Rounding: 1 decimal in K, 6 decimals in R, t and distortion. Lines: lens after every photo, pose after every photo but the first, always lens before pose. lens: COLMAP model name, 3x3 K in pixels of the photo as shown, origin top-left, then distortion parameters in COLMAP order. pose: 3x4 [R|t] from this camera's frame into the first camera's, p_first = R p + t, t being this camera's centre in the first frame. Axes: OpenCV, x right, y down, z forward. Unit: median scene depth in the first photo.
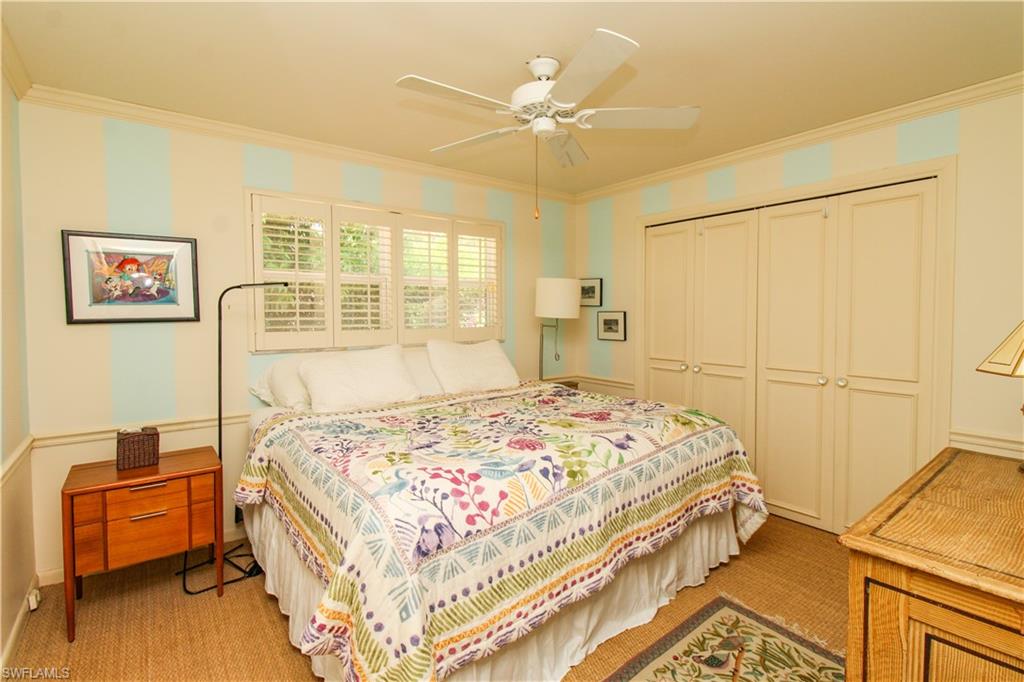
lens RADIAL K [[481.7, 0, 517.0], [0, 481.7, 326.3], [0, 0, 1]] dist [0.014536, -0.013047]
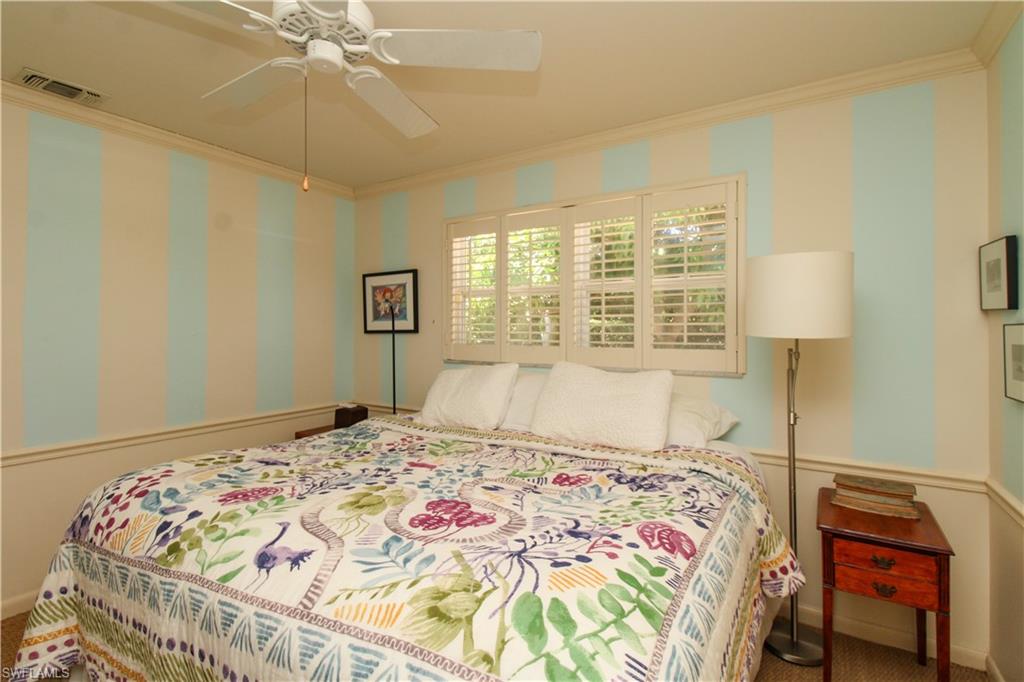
lens RADIAL K [[481.7, 0, 517.0], [0, 481.7, 326.3], [0, 0, 1]] dist [0.014536, -0.013047]
pose [[0.348687, -0.003522, -0.937233, 0.909128], [-0.032987, 0.999327, -0.016028, -0.022749], [0.936658, 0.036505, 0.348336, 1.154857]]
